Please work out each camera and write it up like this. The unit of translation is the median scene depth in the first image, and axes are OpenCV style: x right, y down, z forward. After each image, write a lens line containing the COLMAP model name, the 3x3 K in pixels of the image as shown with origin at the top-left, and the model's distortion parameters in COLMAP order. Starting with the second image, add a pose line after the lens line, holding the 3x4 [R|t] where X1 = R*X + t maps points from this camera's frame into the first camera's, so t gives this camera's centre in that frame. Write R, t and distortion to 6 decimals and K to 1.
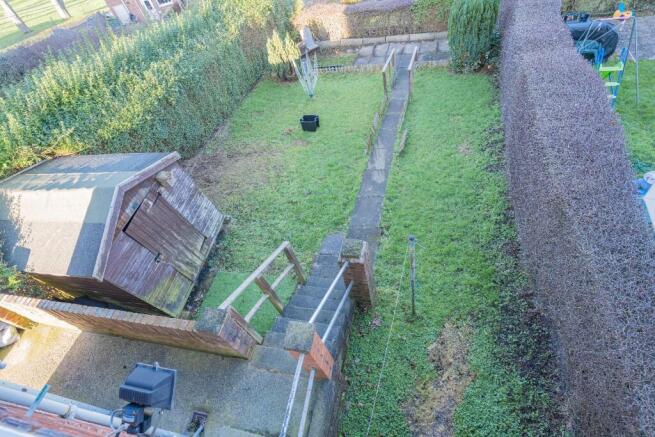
lens RADIAL K [[358.1, 0, 327.8], [0, 358.1, 219.1], [0, 0, 1]] dist [-0.002562, 0.000000]
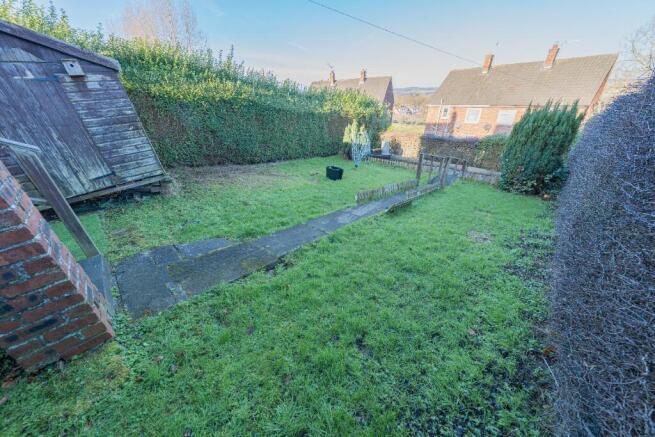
lens RADIAL K [[219.8, 0, 331.0], [0, 219.8, 218.4], [0, 0, 1]] dist [-0.006371, 0.000050]
pose [[0.849652, 0.393544, -0.351019, 0.298409], [-0.487139, 0.840653, -0.236640, 0.010165], [0.201957, 0.372057, 0.905973, 0.600965]]
